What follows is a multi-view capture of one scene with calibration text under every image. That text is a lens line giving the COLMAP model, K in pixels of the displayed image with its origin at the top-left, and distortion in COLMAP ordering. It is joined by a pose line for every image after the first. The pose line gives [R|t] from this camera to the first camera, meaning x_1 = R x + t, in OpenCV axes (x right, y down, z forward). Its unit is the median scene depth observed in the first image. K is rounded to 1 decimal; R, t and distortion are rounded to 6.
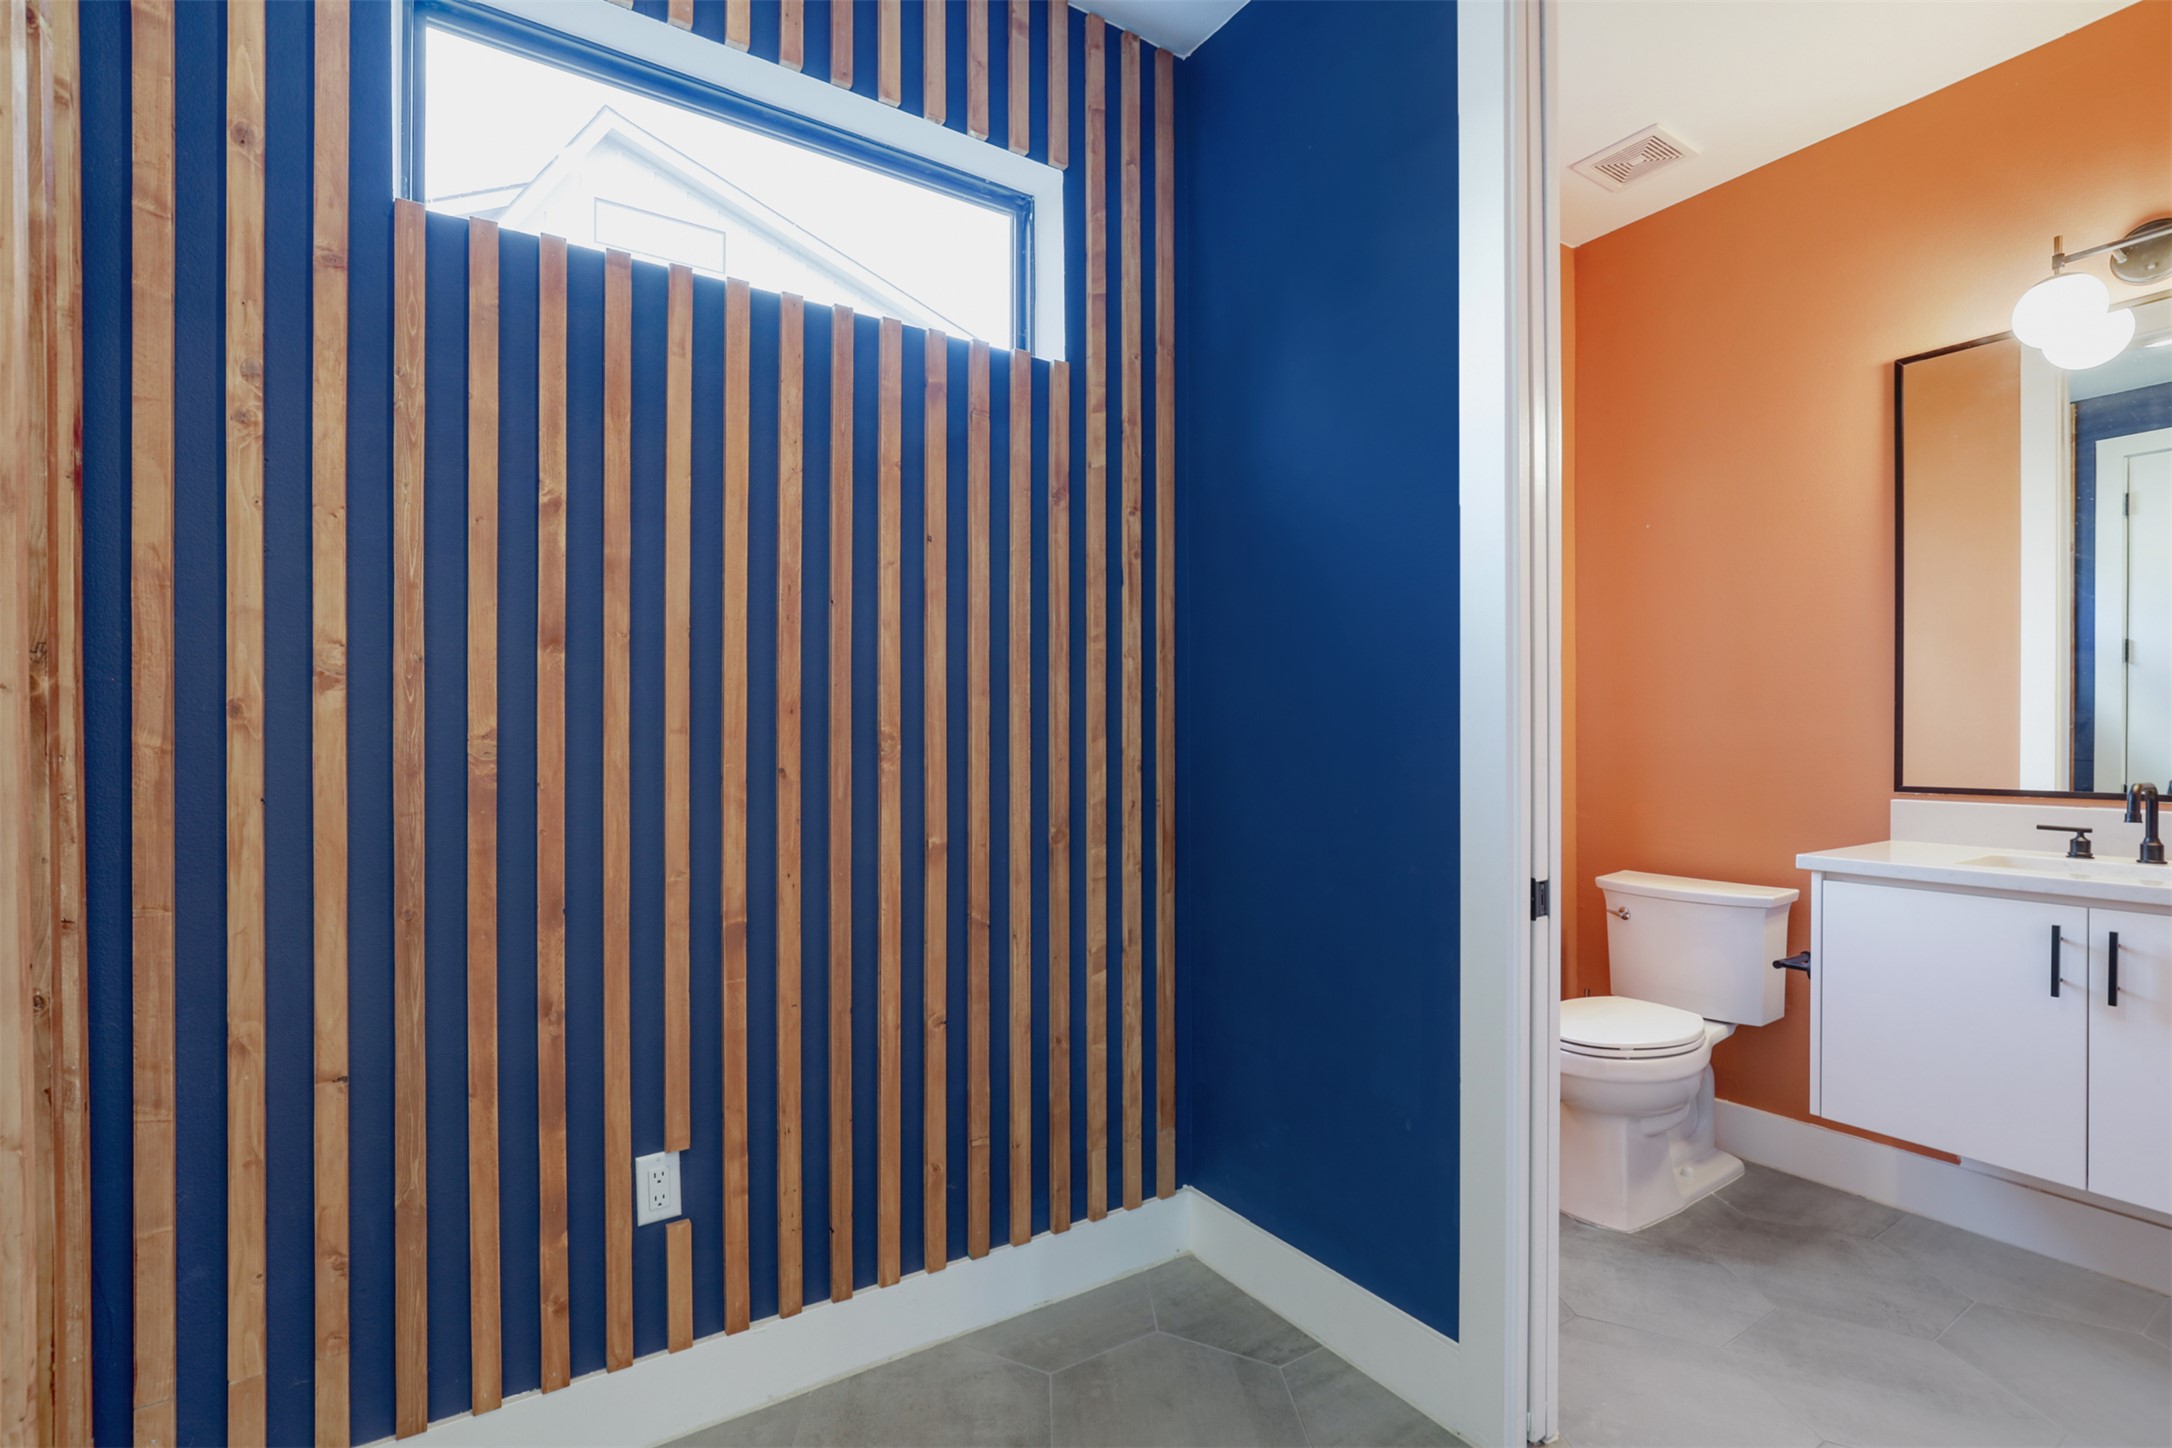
lens RADIAL K [[995.6, 0, 1090.7], [0, 995.6, 733.5], [0, 0, 1]] dist [0.005173, 0.002029]
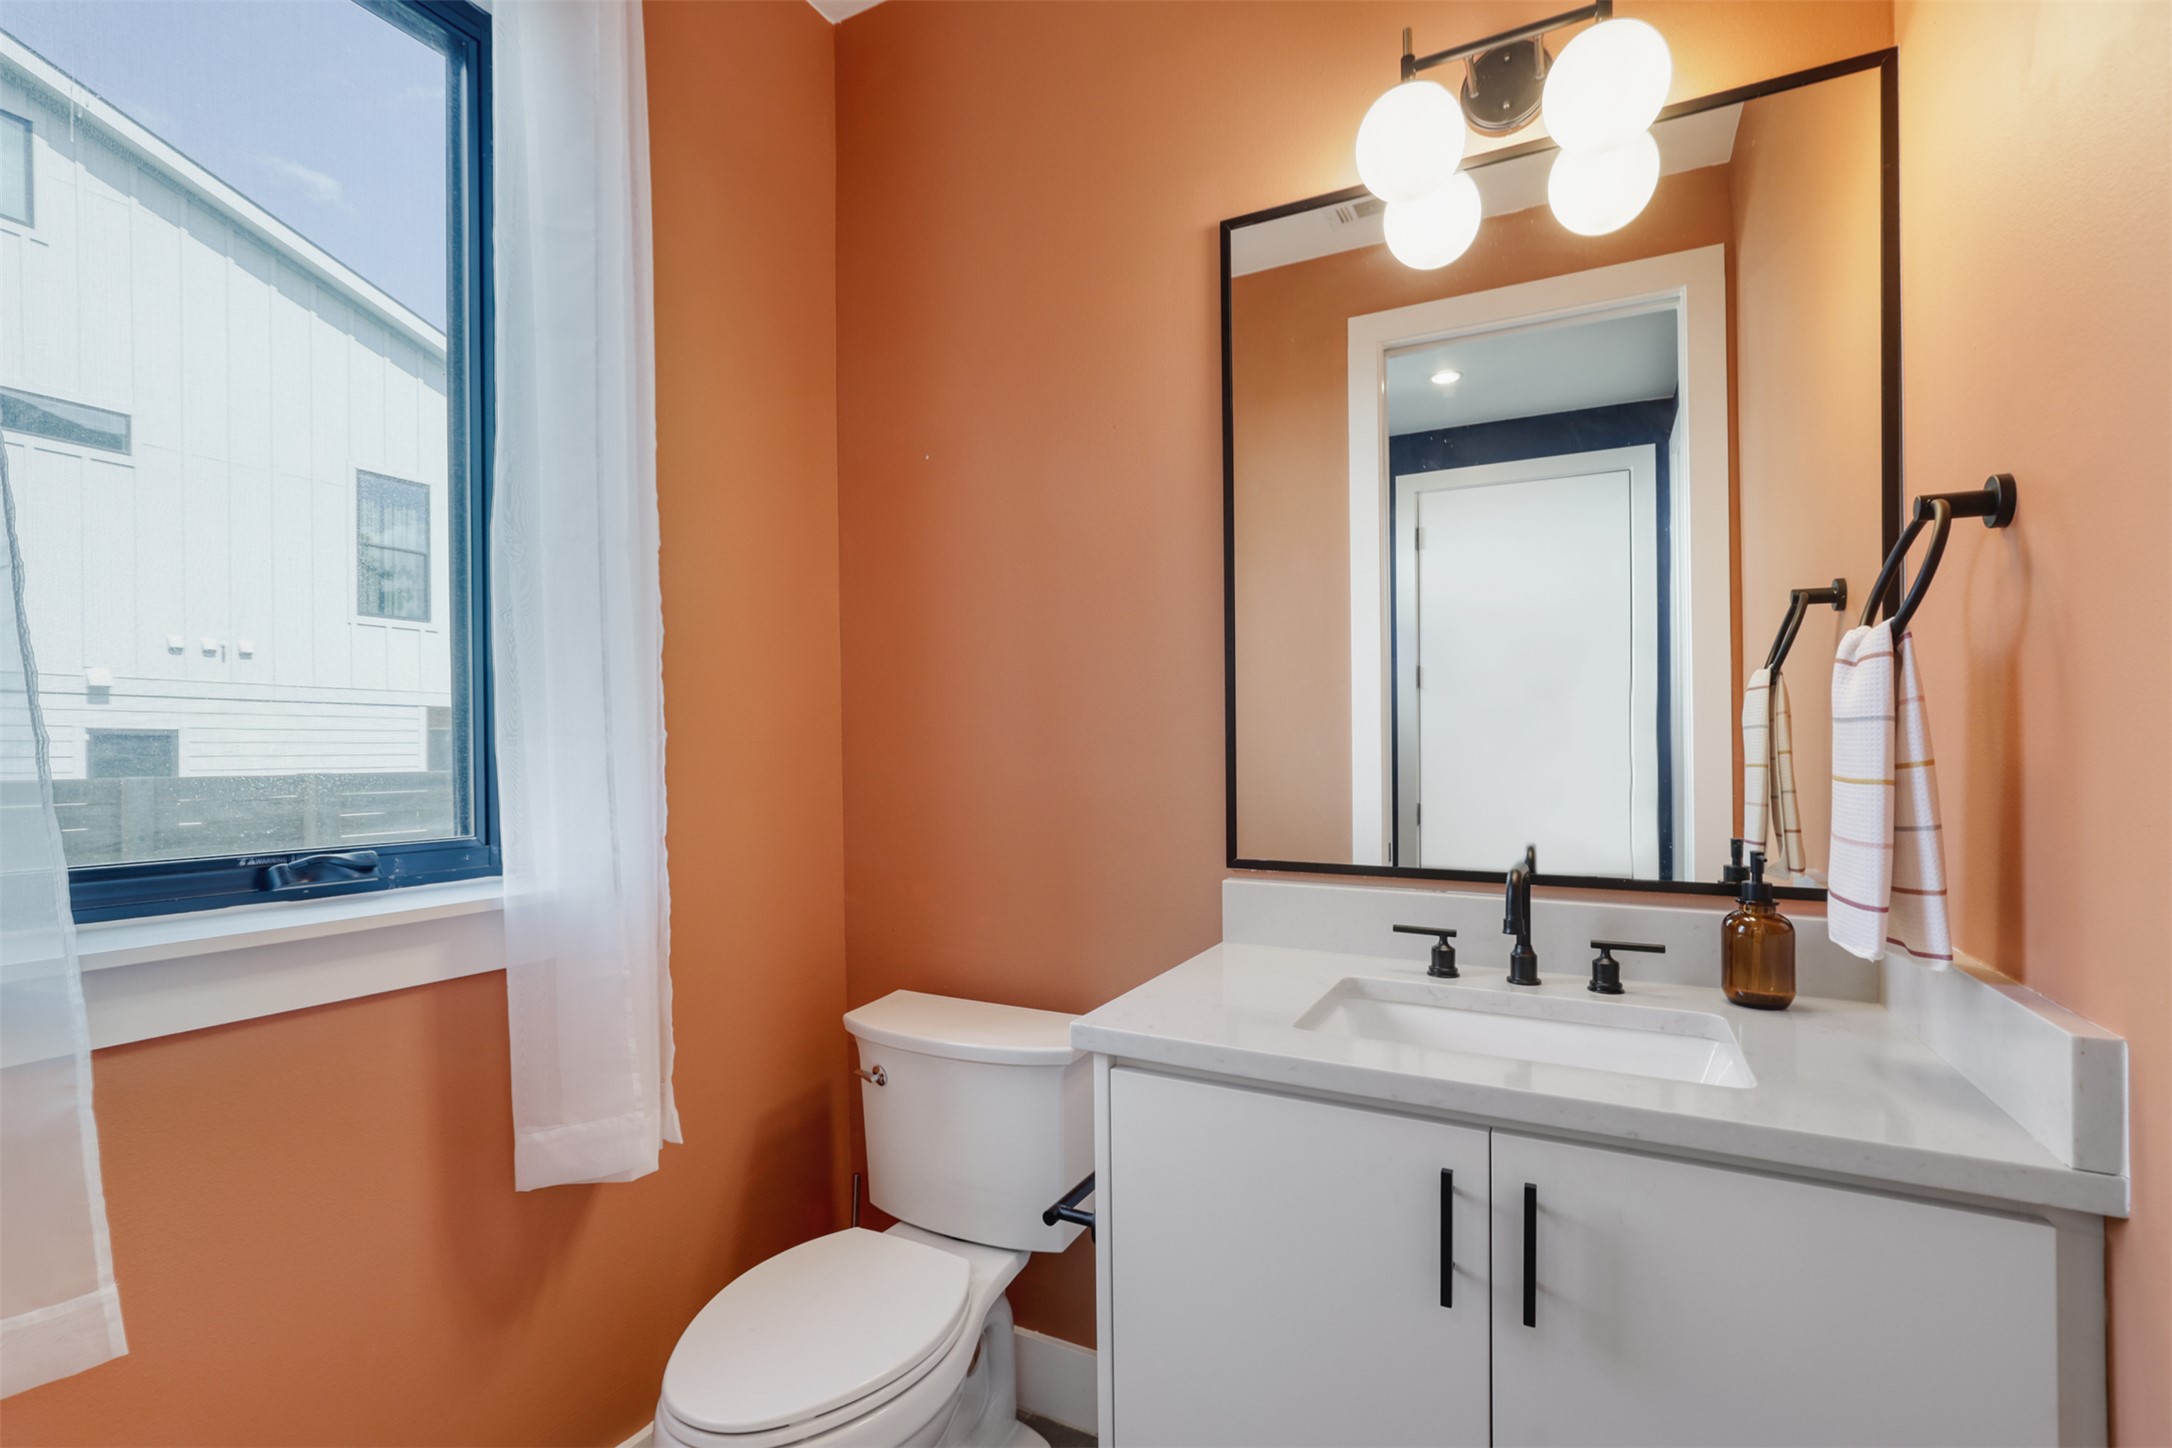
lens RADIAL K [[995.6, 0, 1082.3], [0, 995.6, 729.4], [0, 0, 1]] dist [0.005173, 0.002029]
pose [[0.875576, 0.003148, 0.483071, 0.463844], [0.005303, 0.999856, -0.016128, -0.027651], [-0.483052, 0.016683, 0.875433, 0.539788]]
